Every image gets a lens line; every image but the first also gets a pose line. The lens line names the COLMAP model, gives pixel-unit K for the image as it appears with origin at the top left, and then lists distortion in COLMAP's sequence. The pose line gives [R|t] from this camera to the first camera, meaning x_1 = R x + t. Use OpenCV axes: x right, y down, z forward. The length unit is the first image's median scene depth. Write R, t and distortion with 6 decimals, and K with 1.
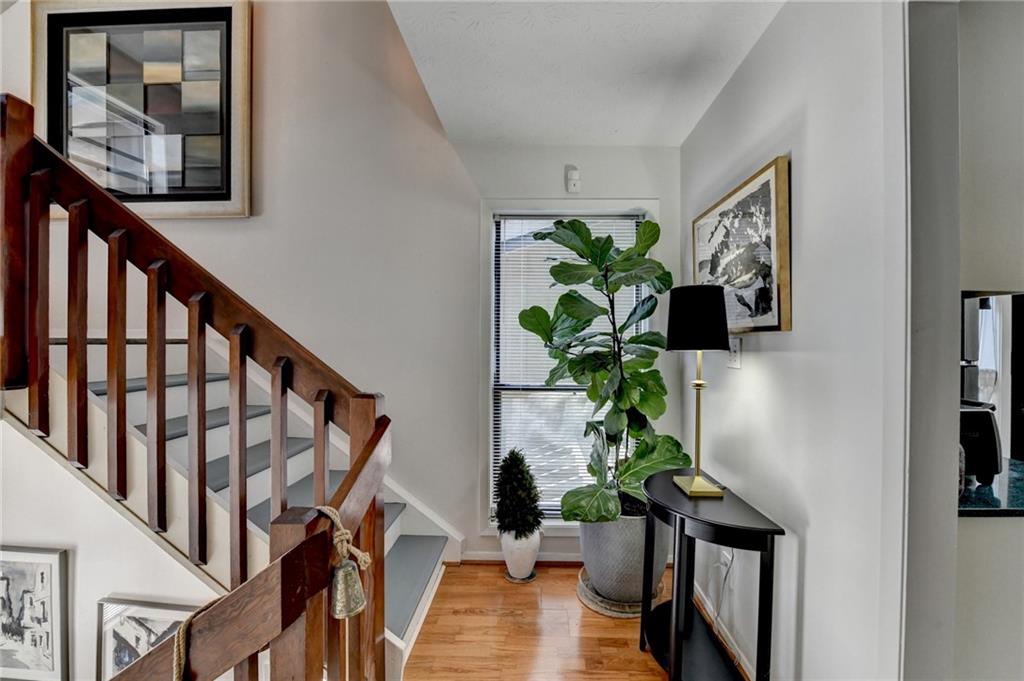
lens RADIAL K [[413.0, 0, 513.9], [0, 413.0, 341.9], [0, 0, 1]] dist [-0.019658, -0.000798]
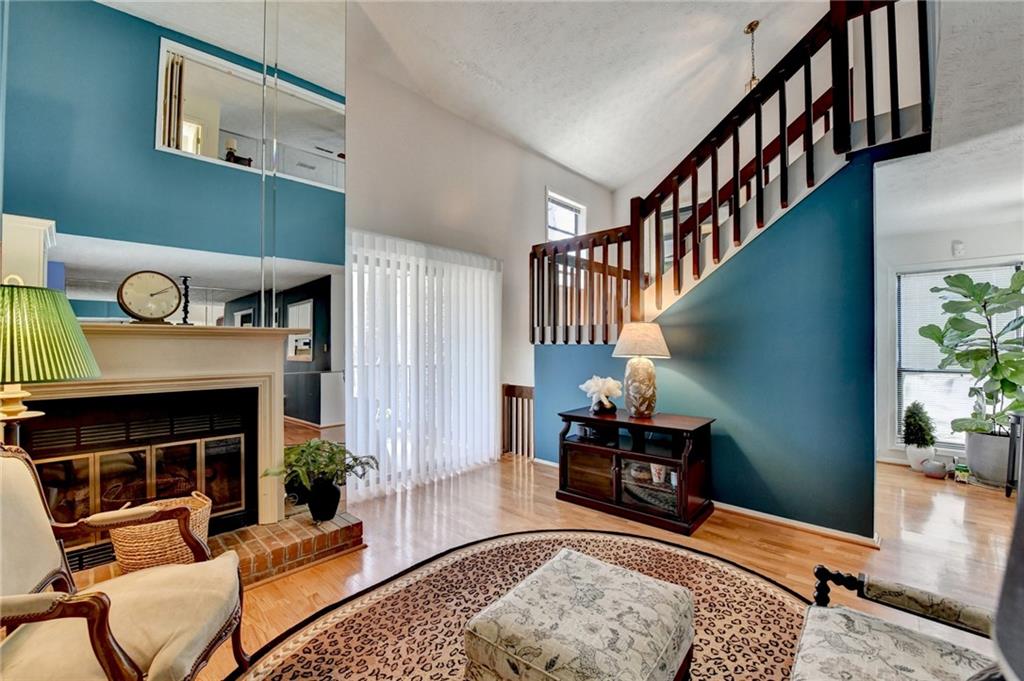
lens RADIAL K [[429.3, 0, 496.8], [0, 429.3, 344.3], [0, 0, 1]] dist [-0.021313, -0.000004]
pose [[0.769111, -0.005946, -0.639088, -0.245693], [0.000506, 0.999962, -0.008695, 0.018112], [0.639115, 0.006364, 0.769085, -1.706939]]
